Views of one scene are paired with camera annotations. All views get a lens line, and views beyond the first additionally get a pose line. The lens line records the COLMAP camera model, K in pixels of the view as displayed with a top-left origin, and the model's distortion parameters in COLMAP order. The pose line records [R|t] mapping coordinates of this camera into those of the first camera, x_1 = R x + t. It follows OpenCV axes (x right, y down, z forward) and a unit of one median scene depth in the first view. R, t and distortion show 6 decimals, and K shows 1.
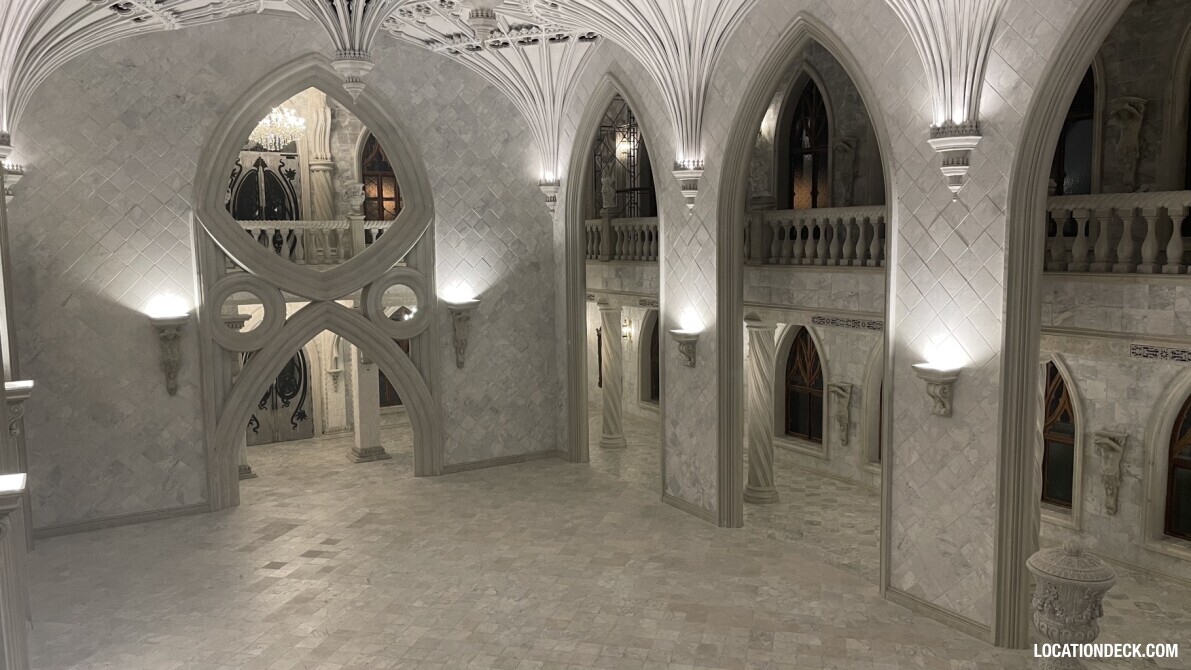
lens RADIAL K [[898.9, 0, 591.1], [0, 898.9, 337.2], [0, 0, 1]] dist [0.098896, -0.129334]
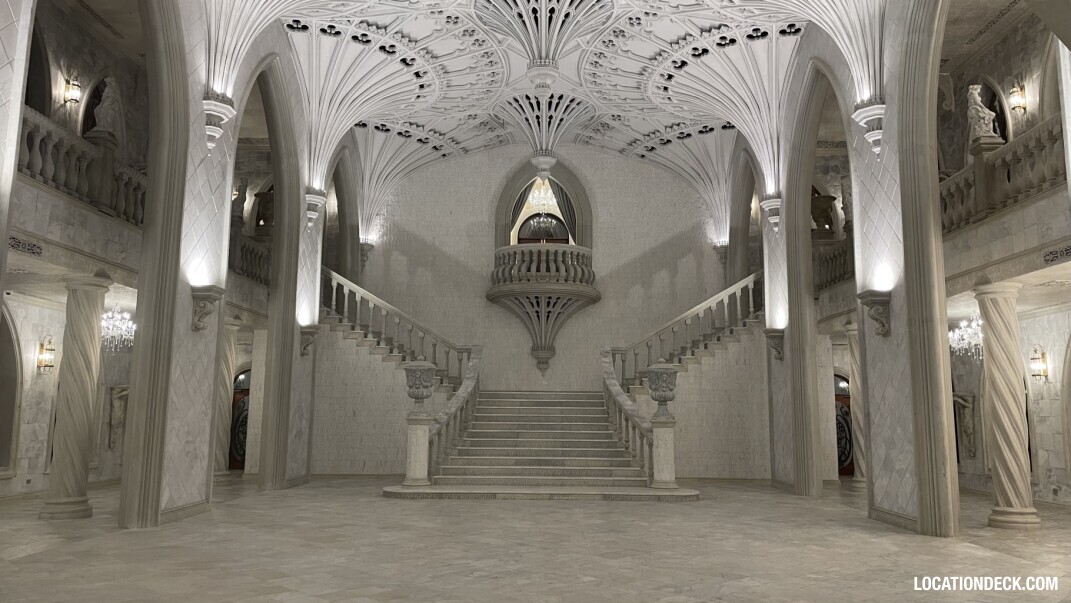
lens RADIAL K [[808.3, 0, 540.2], [0, 808.3, 295.5], [0, 0, 1]] dist [0.098896, -0.129334]
pose [[-0.857918, 0.079848, 0.507545, -0.367008], [0.059251, 0.996635, -0.056638, 0.088895], [-0.510360, -0.018518, -0.859762, 1.172245]]
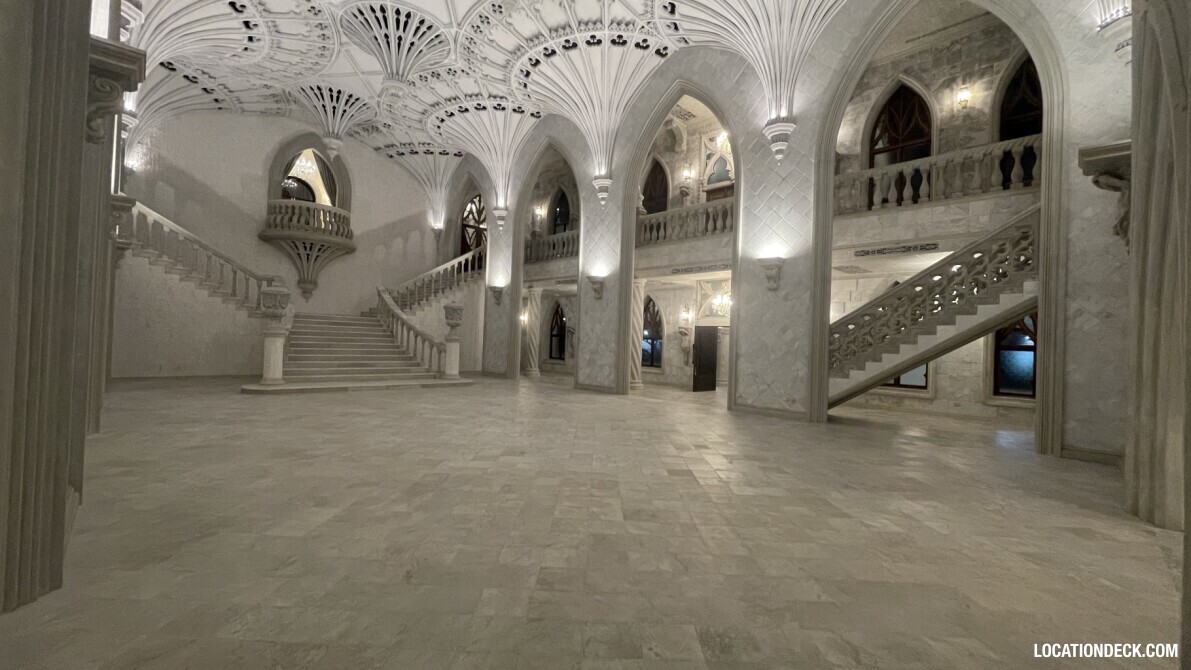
lens RADIAL K [[484.5, 0, 594.8], [0, 484.5, 335.2], [0, 0, 1]] dist [-0.006645, 0.002992]
pose [[-0.971802, -0.024109, -0.234561, -0.052447], [-0.048339, 0.994001, 0.098105, 0.081613], [0.230789, 0.106677, -0.967138, 1.220782]]
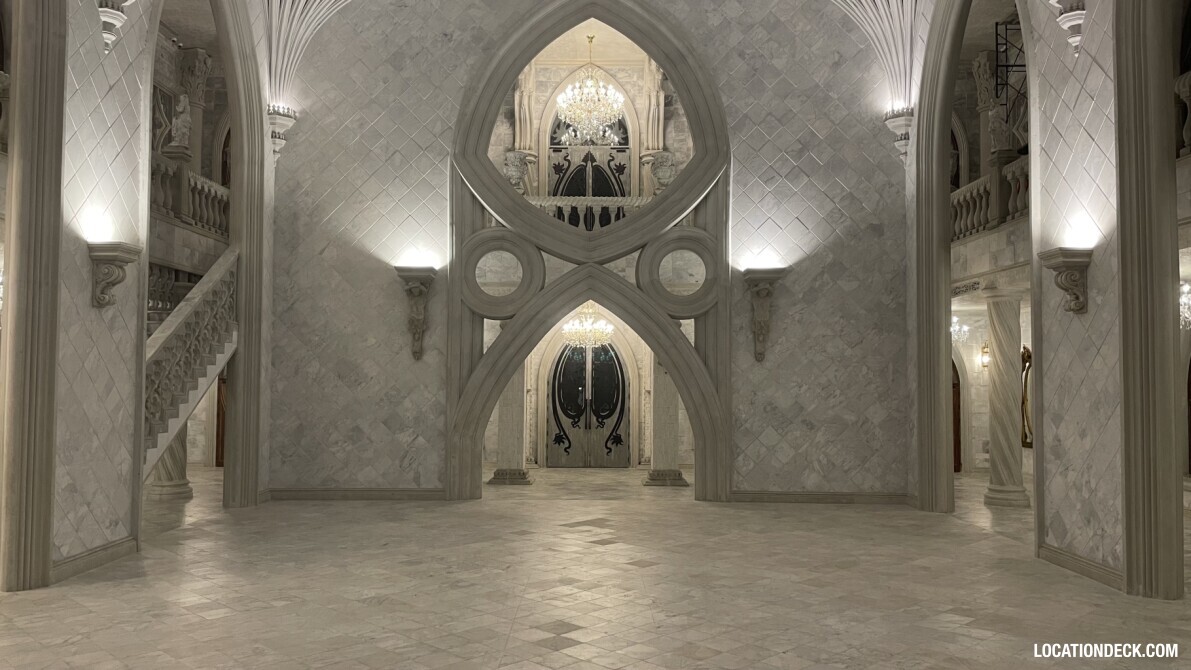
lens RADIAL K [[898.9, 0, 582.8], [0, 898.9, 340.9], [0, 0, 1]] dist [0.098896, -0.129334]
pose [[0.856142, -0.001544, -0.516739, 0.137507], [-0.075464, 0.988901, -0.127985, 0.146215], [0.511201, 0.148568, 0.846523, 0.331776]]
